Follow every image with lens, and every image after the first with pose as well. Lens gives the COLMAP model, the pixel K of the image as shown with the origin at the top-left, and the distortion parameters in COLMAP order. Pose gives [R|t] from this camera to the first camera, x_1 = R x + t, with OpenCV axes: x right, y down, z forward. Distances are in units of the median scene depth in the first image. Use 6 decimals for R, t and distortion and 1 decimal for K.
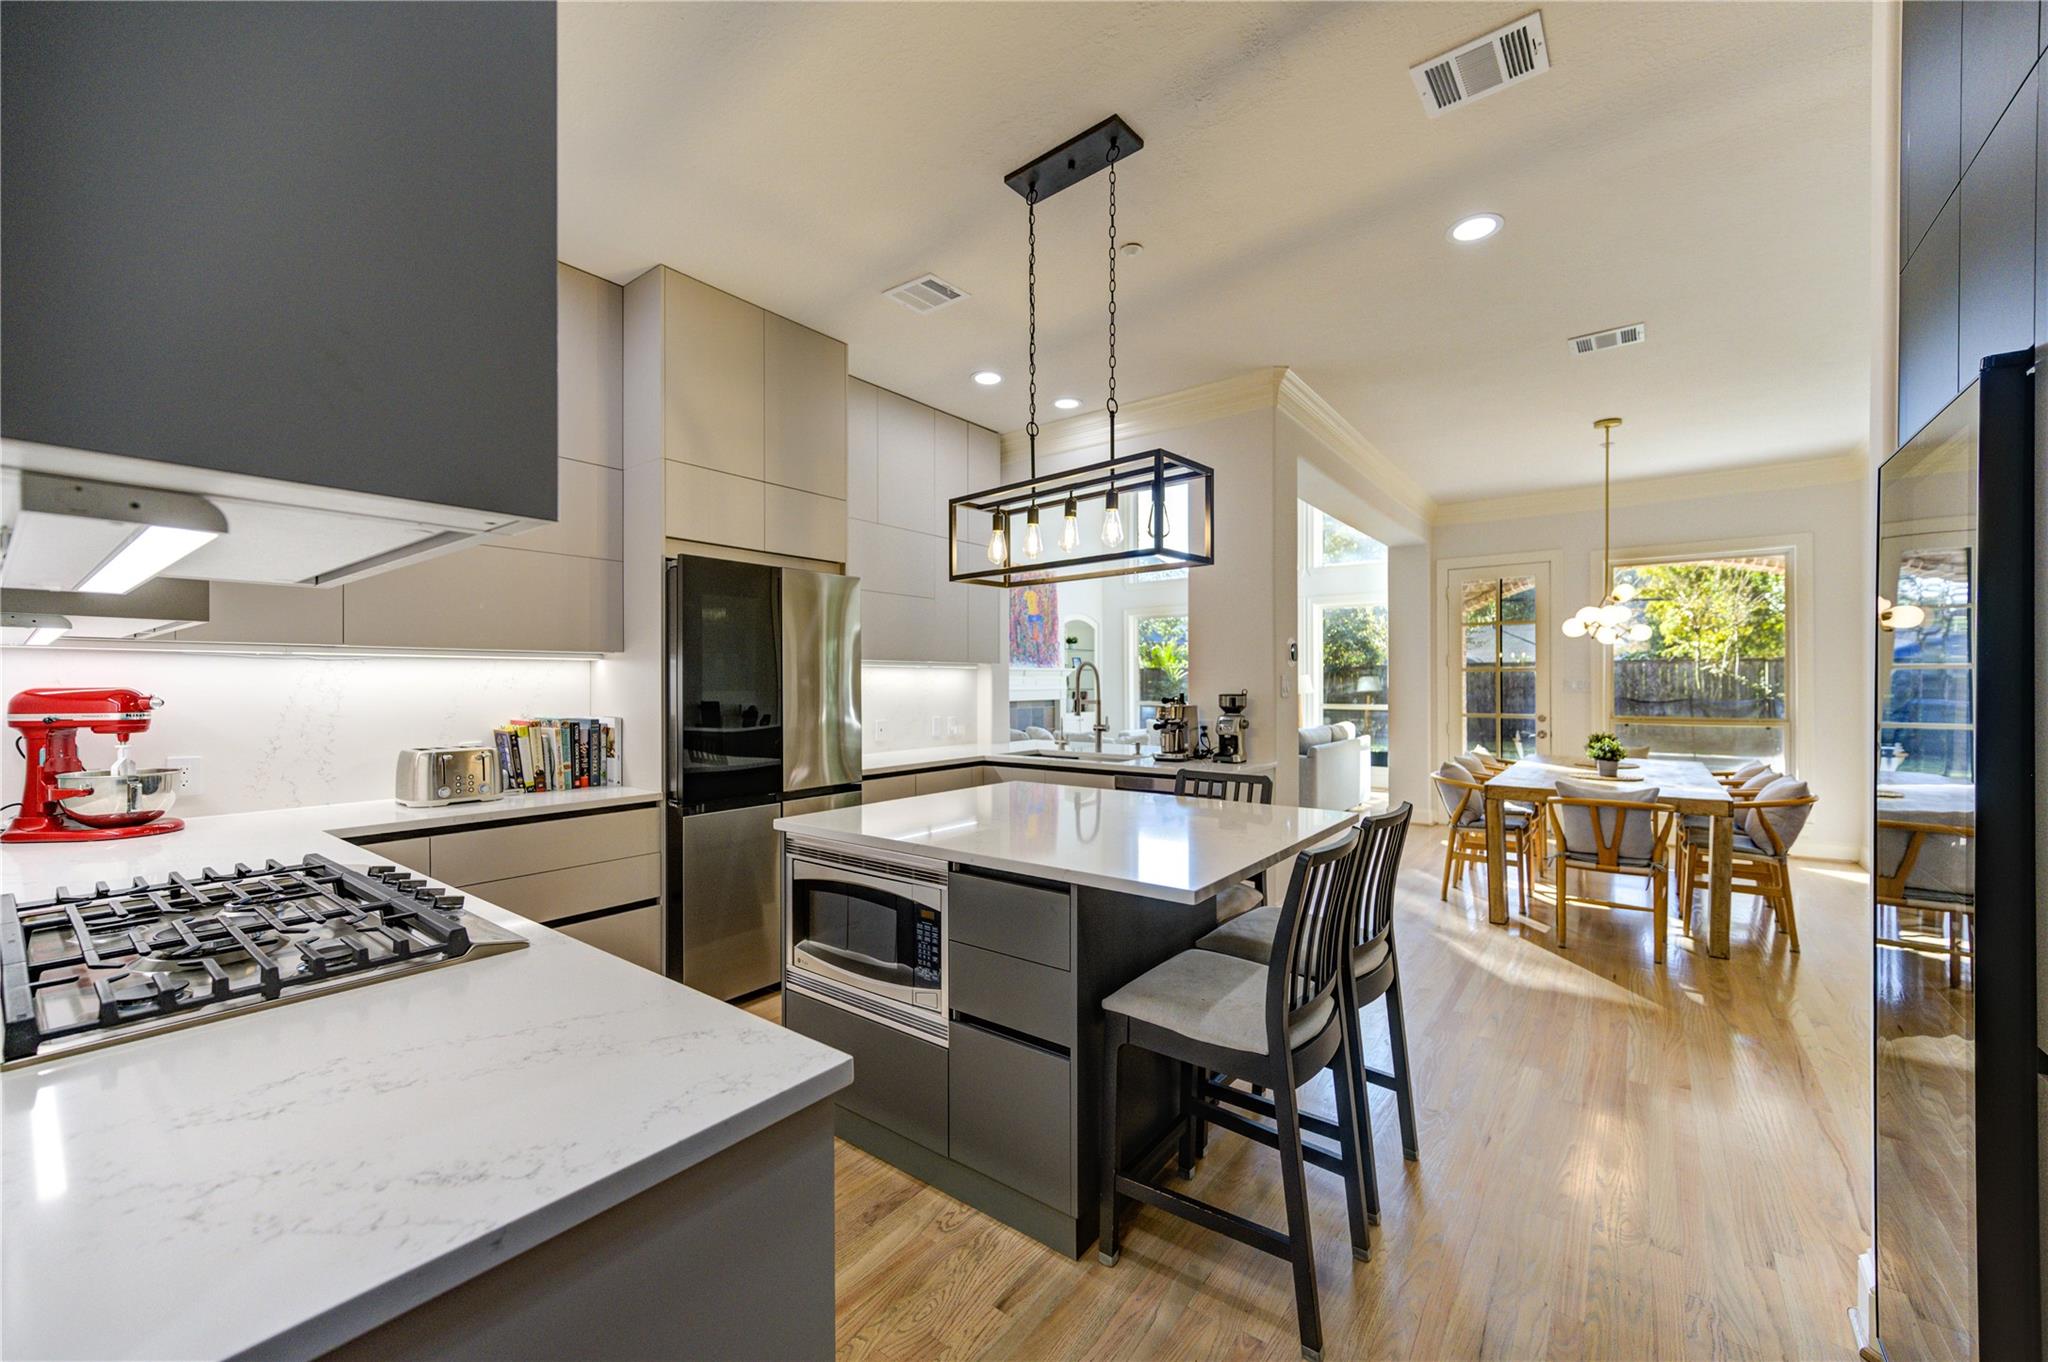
lens RADIAL K [[792.0, 0, 1037.4], [0, 792.0, 688.1], [0, 0, 1]] dist [-0.000435, 0.000640]
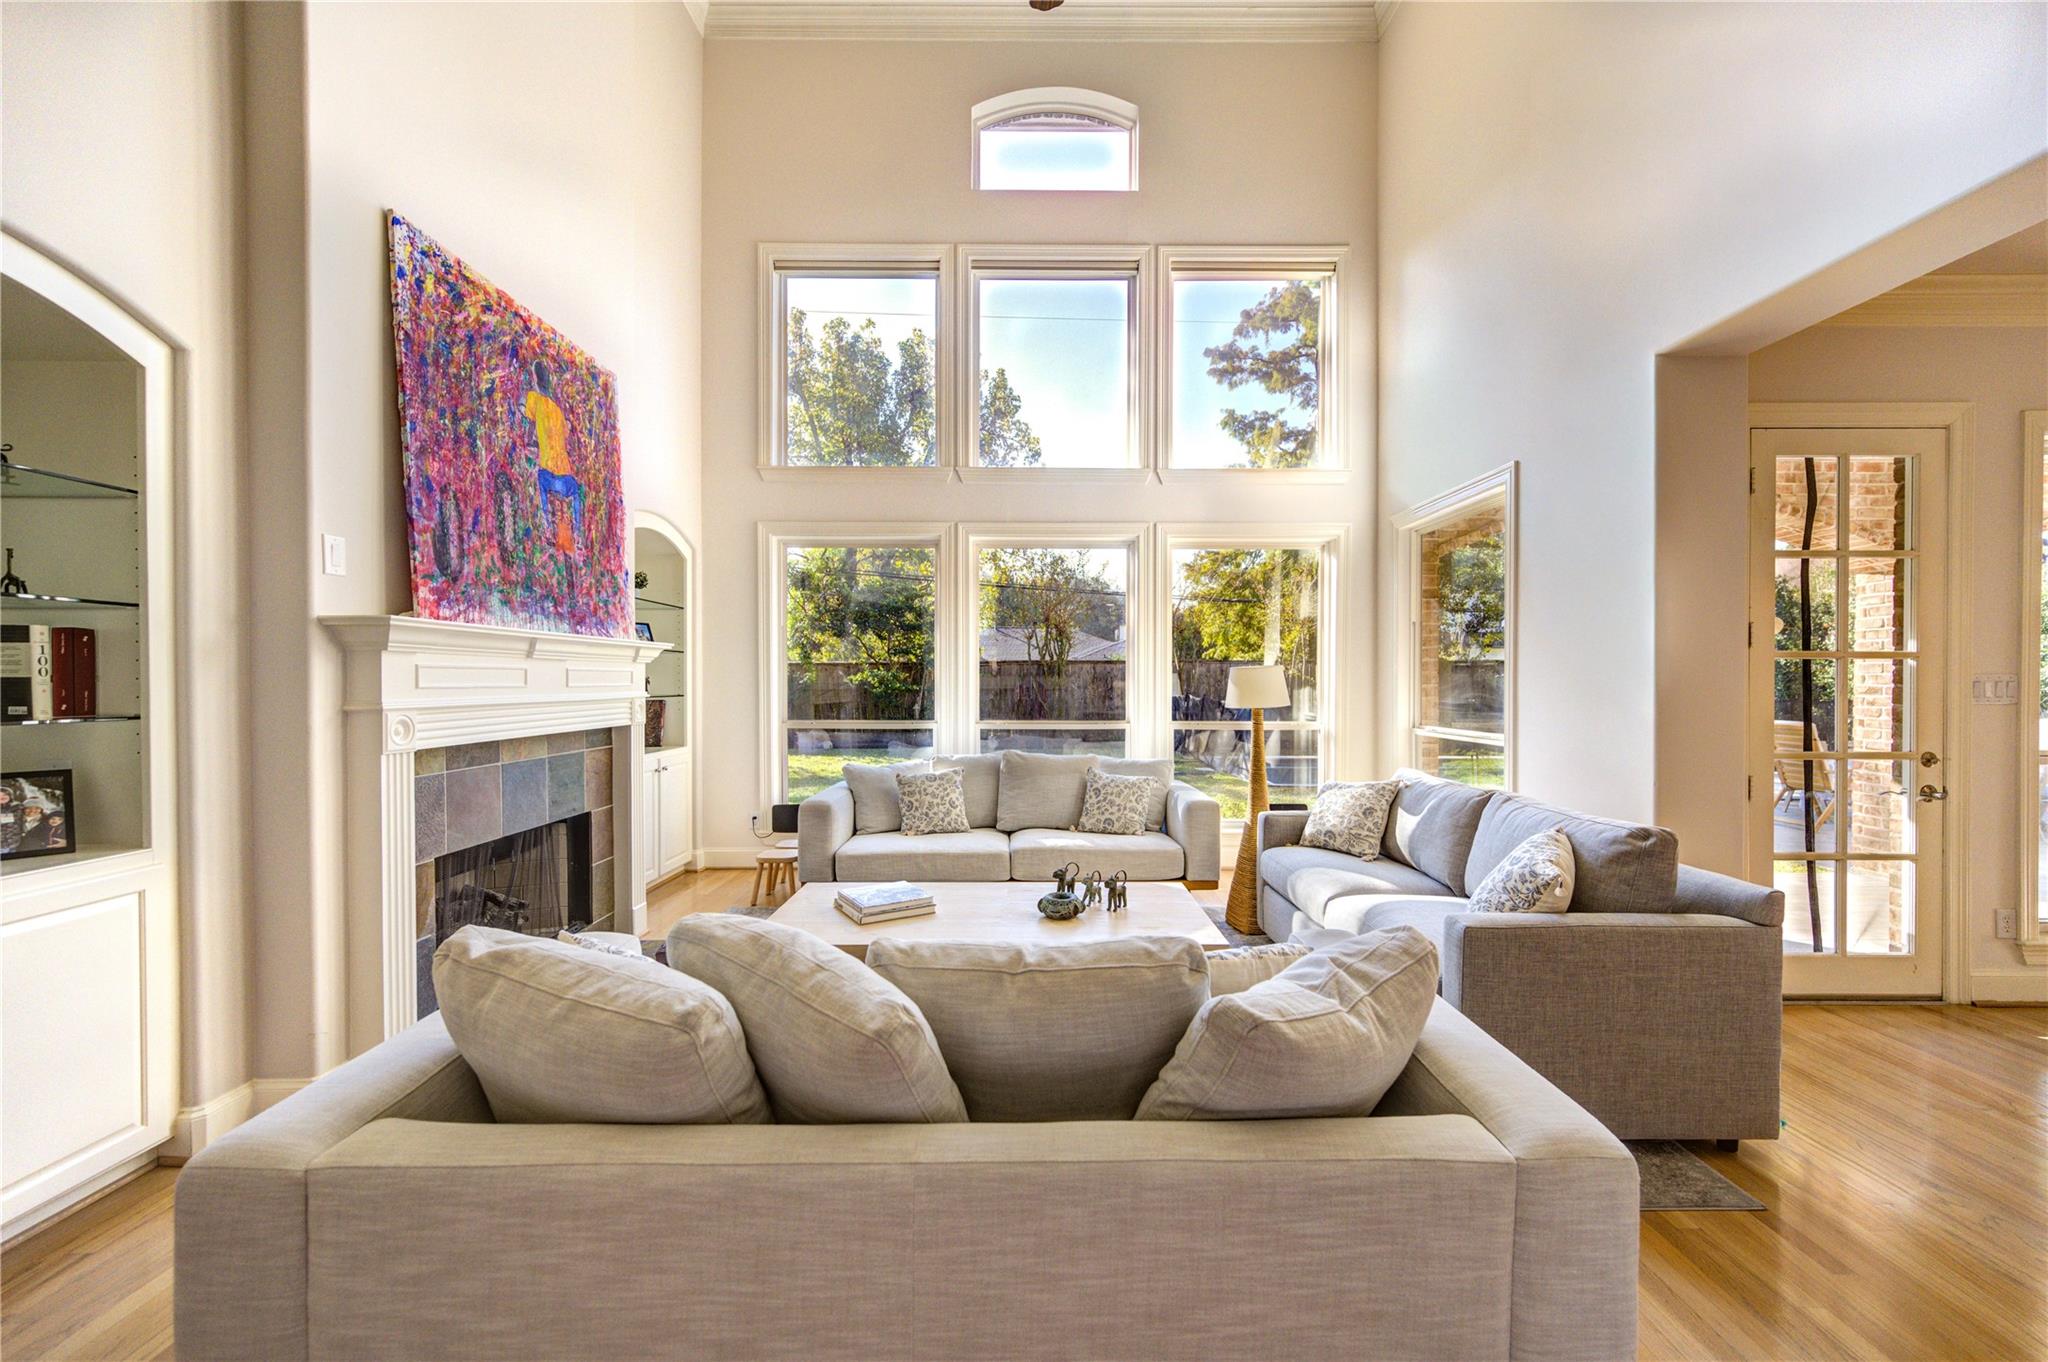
lens RADIAL K [[792.0, 0, 1032.2], [0, 792.0, 691.9], [0, 0, 1]] dist [-0.000435, 0.000640]
pose [[0.796840, -0.000115, 0.604191, -0.044393], [-0.007604, 0.999919, 0.010220, -0.006976], [-0.604143, -0.012738, 0.796774, 0.606739]]
